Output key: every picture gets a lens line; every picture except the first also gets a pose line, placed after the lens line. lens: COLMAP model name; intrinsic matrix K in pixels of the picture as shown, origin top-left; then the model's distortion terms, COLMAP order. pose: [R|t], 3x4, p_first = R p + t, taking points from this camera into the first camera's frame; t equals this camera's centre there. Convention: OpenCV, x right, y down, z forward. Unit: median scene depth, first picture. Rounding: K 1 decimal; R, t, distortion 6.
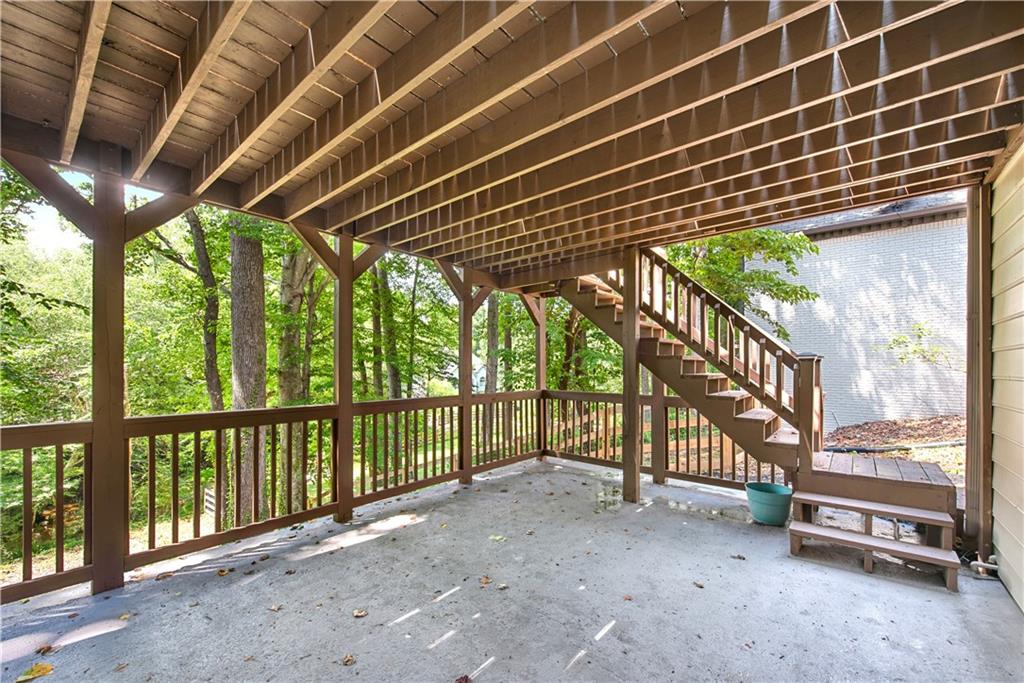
lens RADIAL K [[416.4, 0, 527.9], [0, 416.4, 367.2], [0, 0, 1]] dist [0.013625, -0.000254]
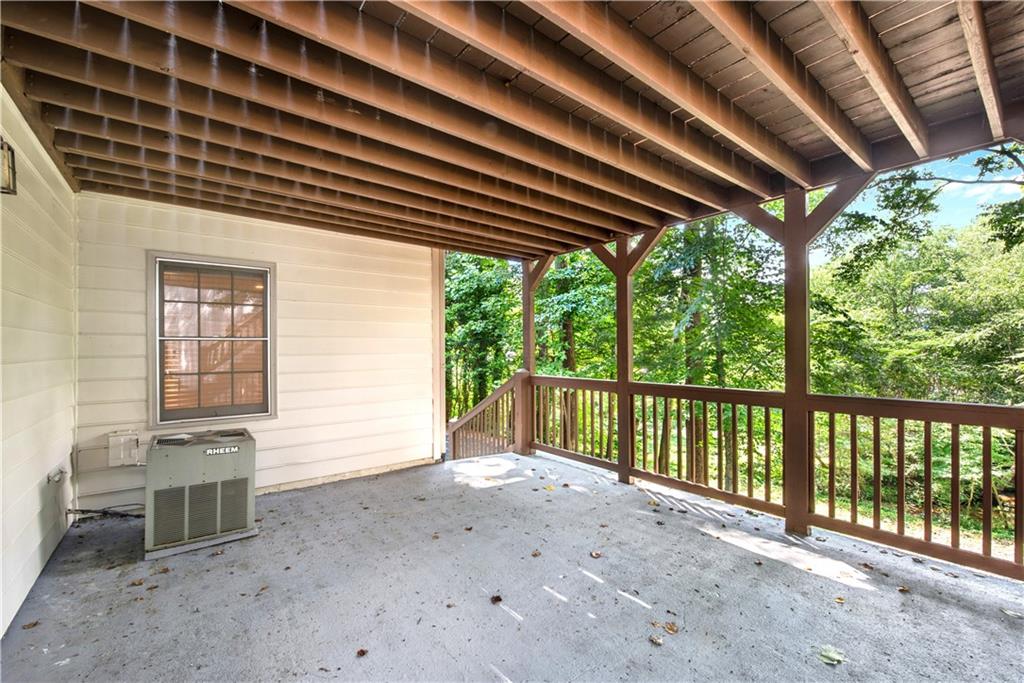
lens RADIAL K [[416.4, 0, 504.3], [0, 416.4, 351.2], [0, 0, 1]] dist [0.013625, -0.000254]
pose [[-0.225917, -0.001624, -0.974145, 0.564874], [0.005089, 0.999983, -0.002847, 0.002767], [0.974133, -0.005600, -0.225905, 0.693028]]
